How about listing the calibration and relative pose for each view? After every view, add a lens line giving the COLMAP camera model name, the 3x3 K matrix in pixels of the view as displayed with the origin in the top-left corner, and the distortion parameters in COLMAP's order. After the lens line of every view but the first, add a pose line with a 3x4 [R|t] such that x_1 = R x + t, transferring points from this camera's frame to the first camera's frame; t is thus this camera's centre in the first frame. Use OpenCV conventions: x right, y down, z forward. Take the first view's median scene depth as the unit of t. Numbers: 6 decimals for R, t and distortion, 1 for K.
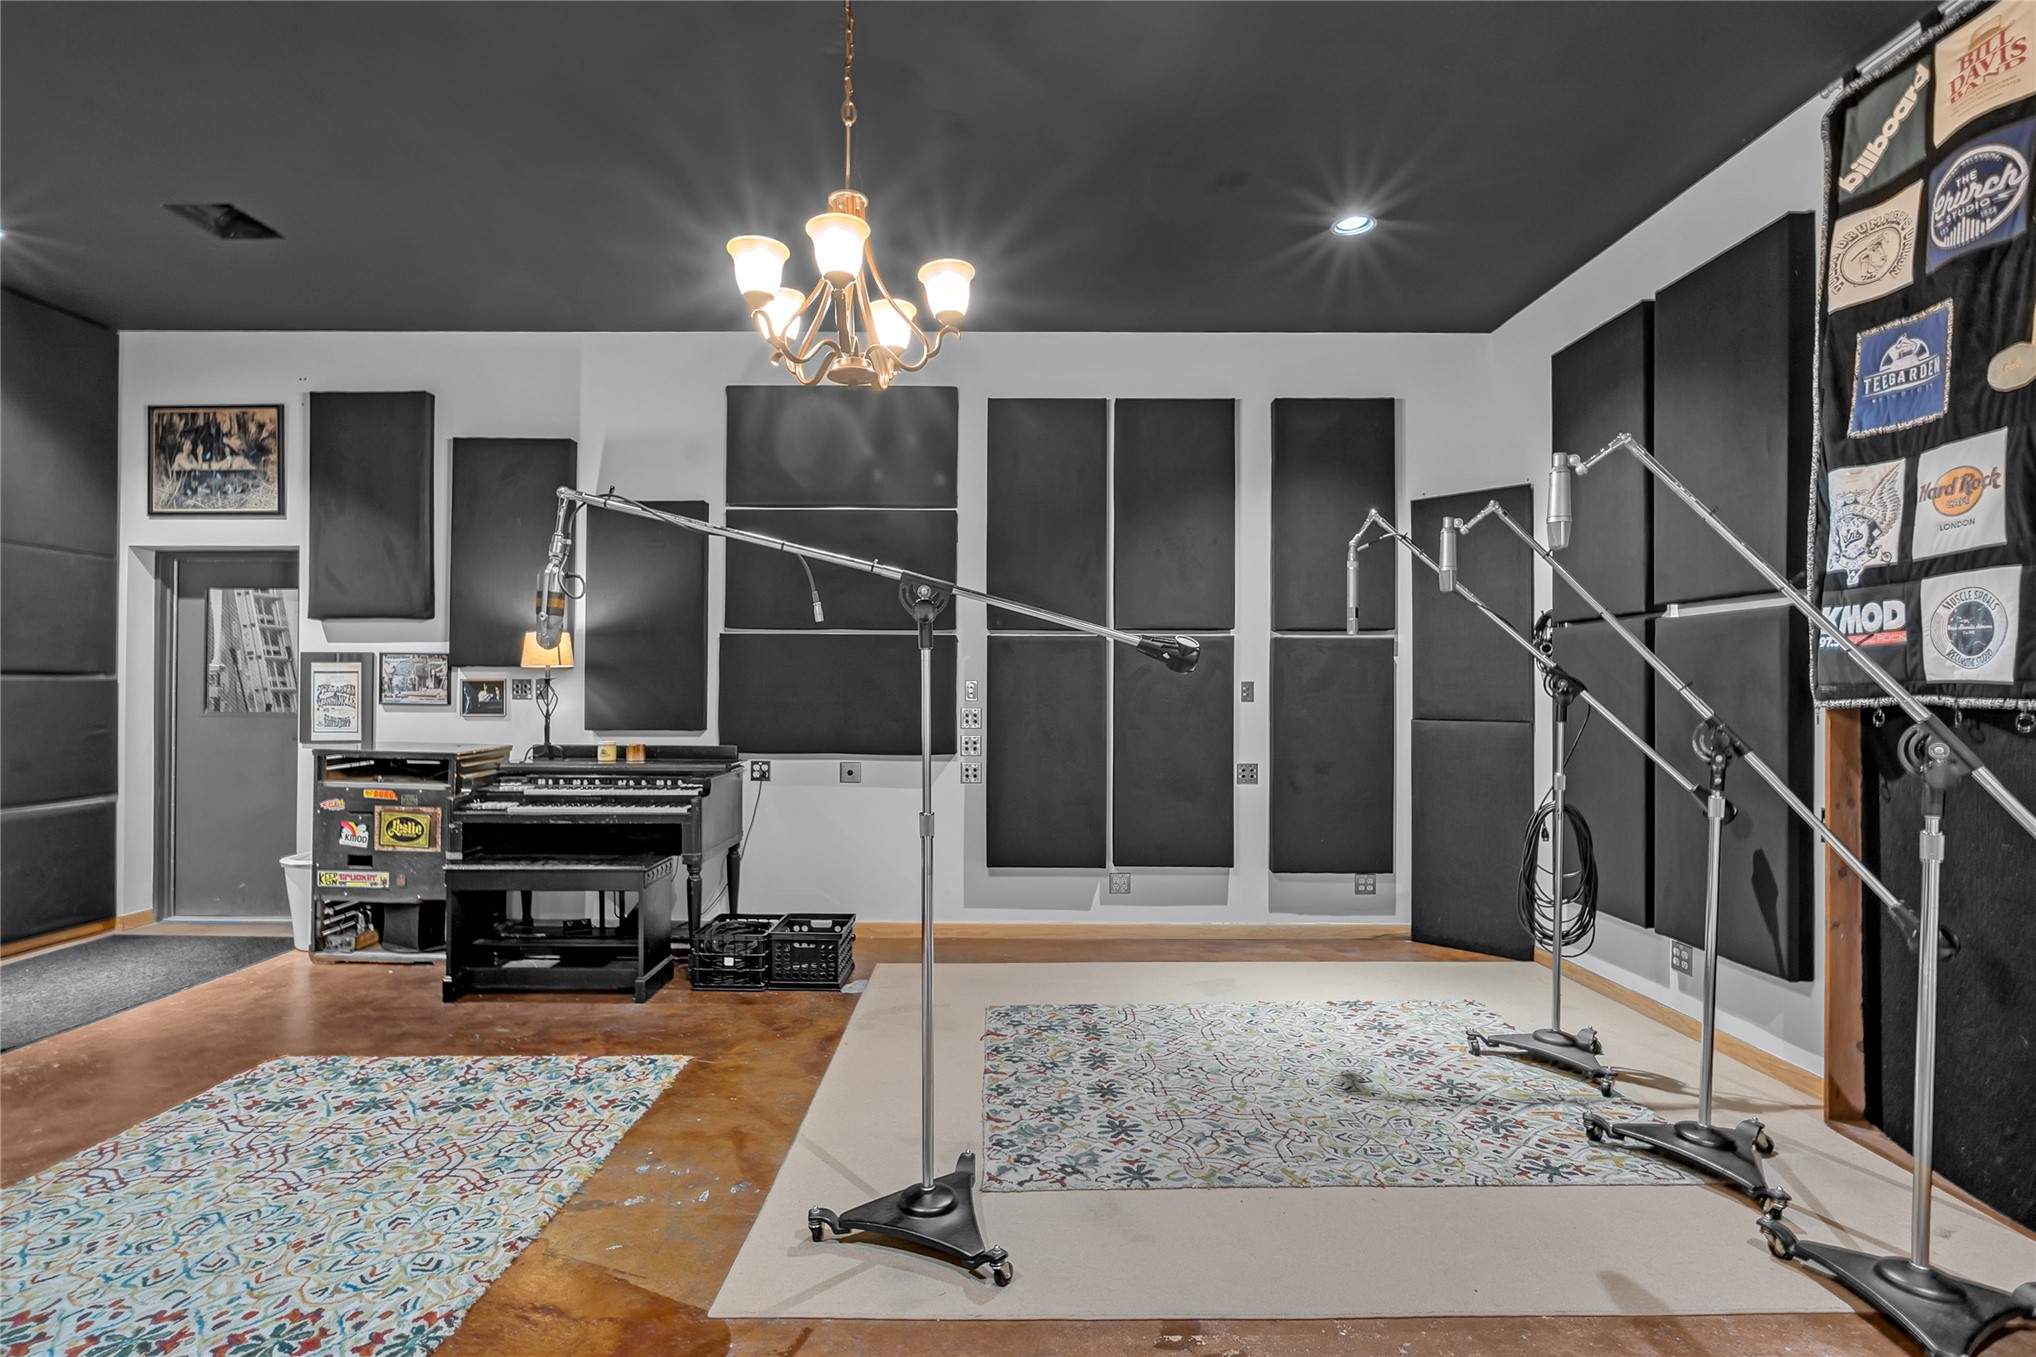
lens RADIAL K [[949.3, 0, 1017.2], [0, 949.3, 684.4], [0, 0, 1]] dist [-0.007400, 0.000199]
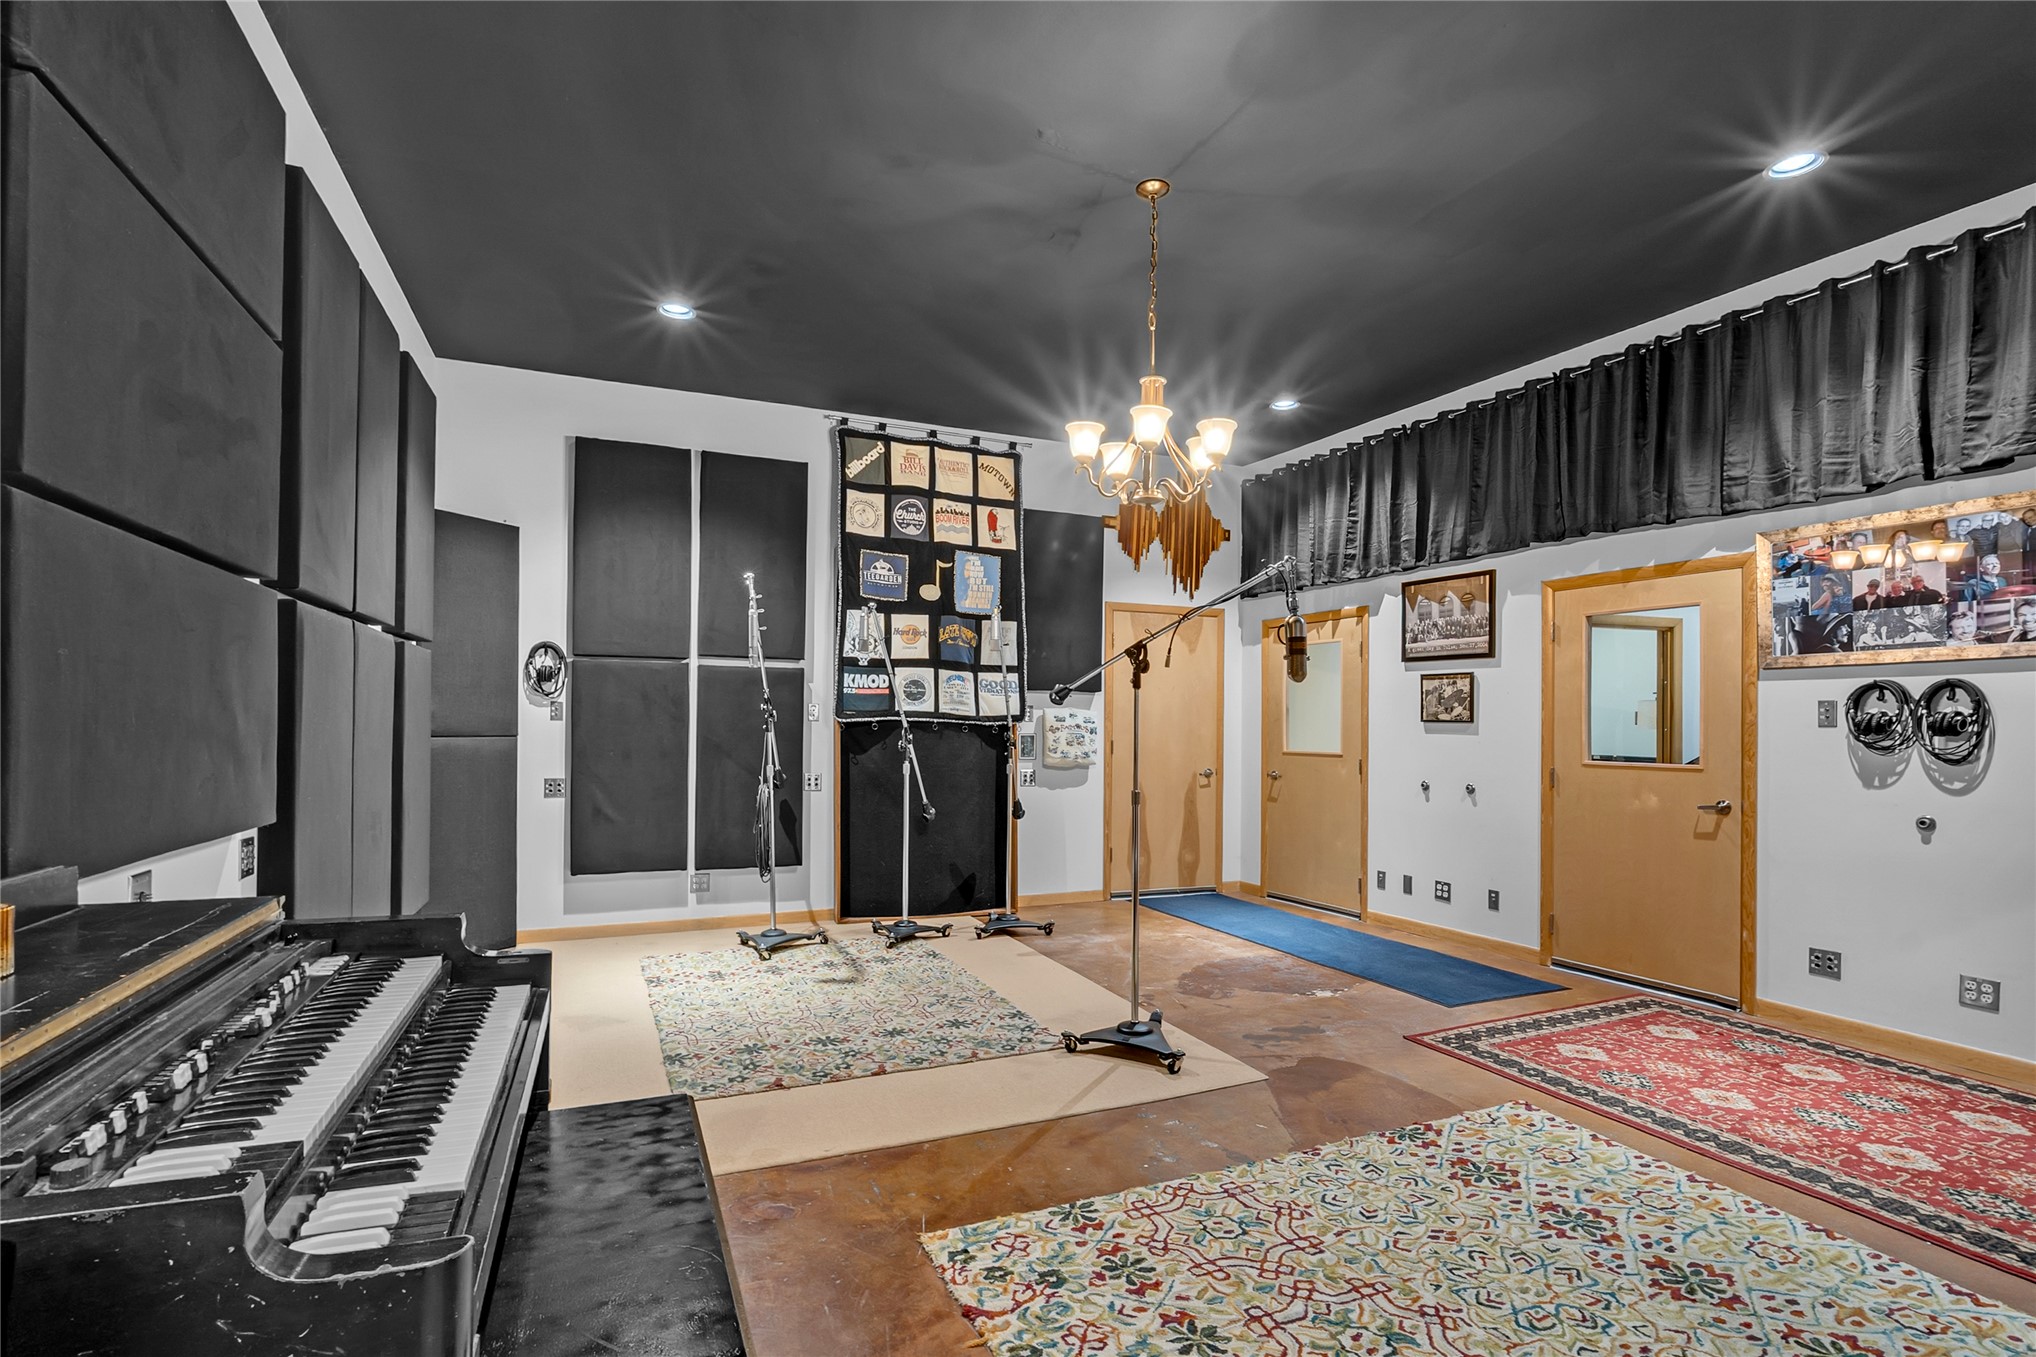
lens RADIAL K [[943.3, 0, 998.5], [0, 943.3, 719.2], [0, 0, 1]] dist [-0.007771, 0.000508]
pose [[-0.360614, -0.002893, 0.932711, -1.242822], [-0.019768, 0.999794, -0.004542, 0.021942], [-0.932506, -0.020076, -0.360597, 1.485683]]
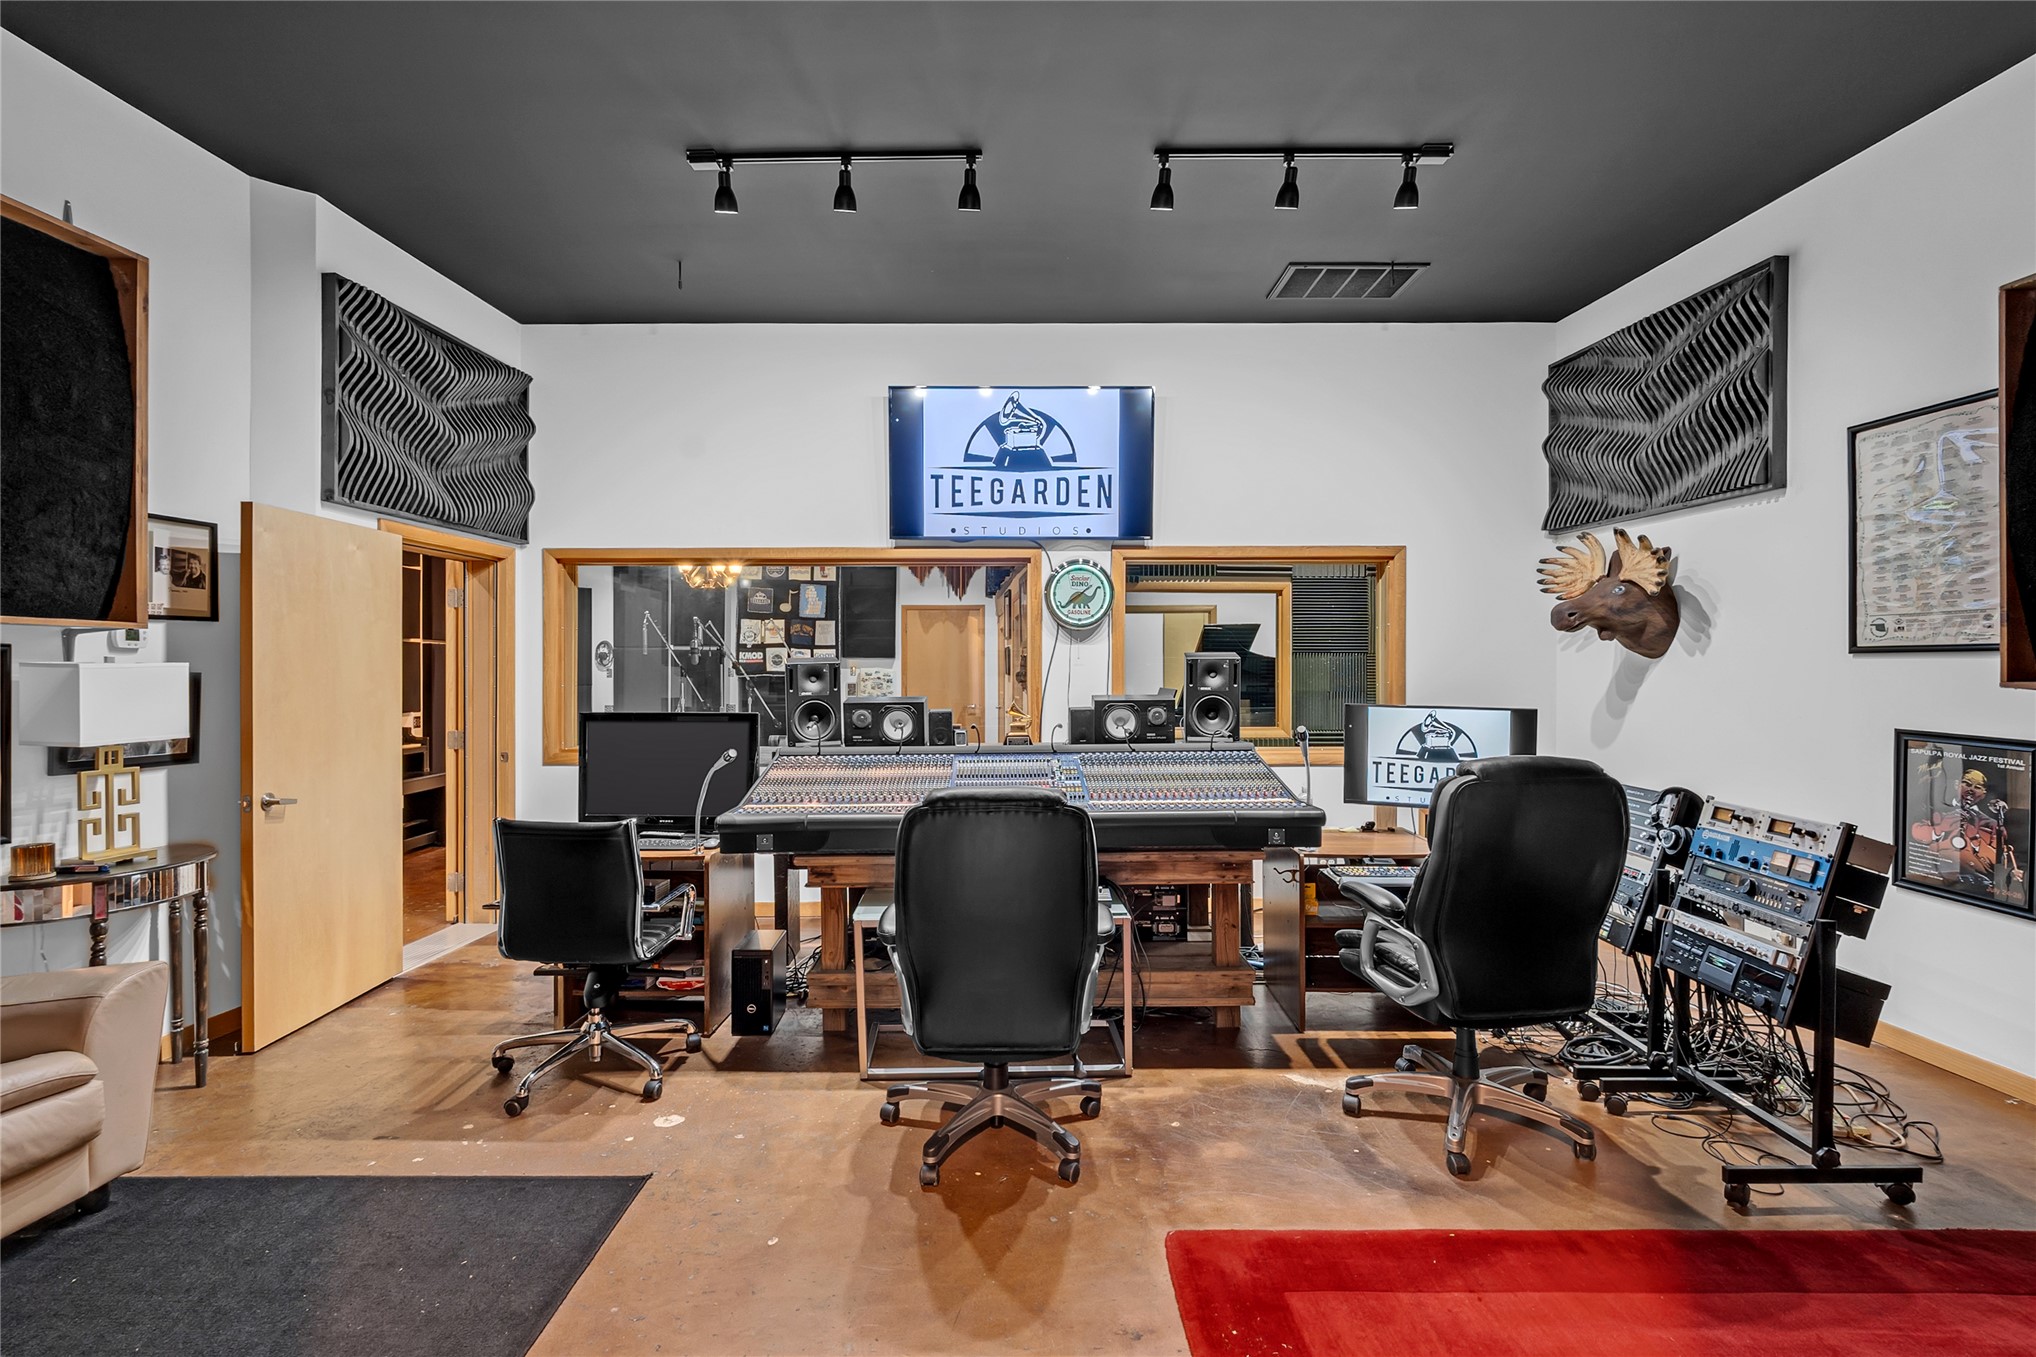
lens RADIAL K [[985.6, 0, 1009.3], [0, 985.6, 673.7], [0, 0, 1]] dist [-0.001215, 0.000182]
pose [[0.001503, -0.007407, 0.999971, -3.458493], [-0.008542, 0.999936, 0.007420, -0.032300], [-0.999962, -0.008553, 0.001440, -0.155289]]
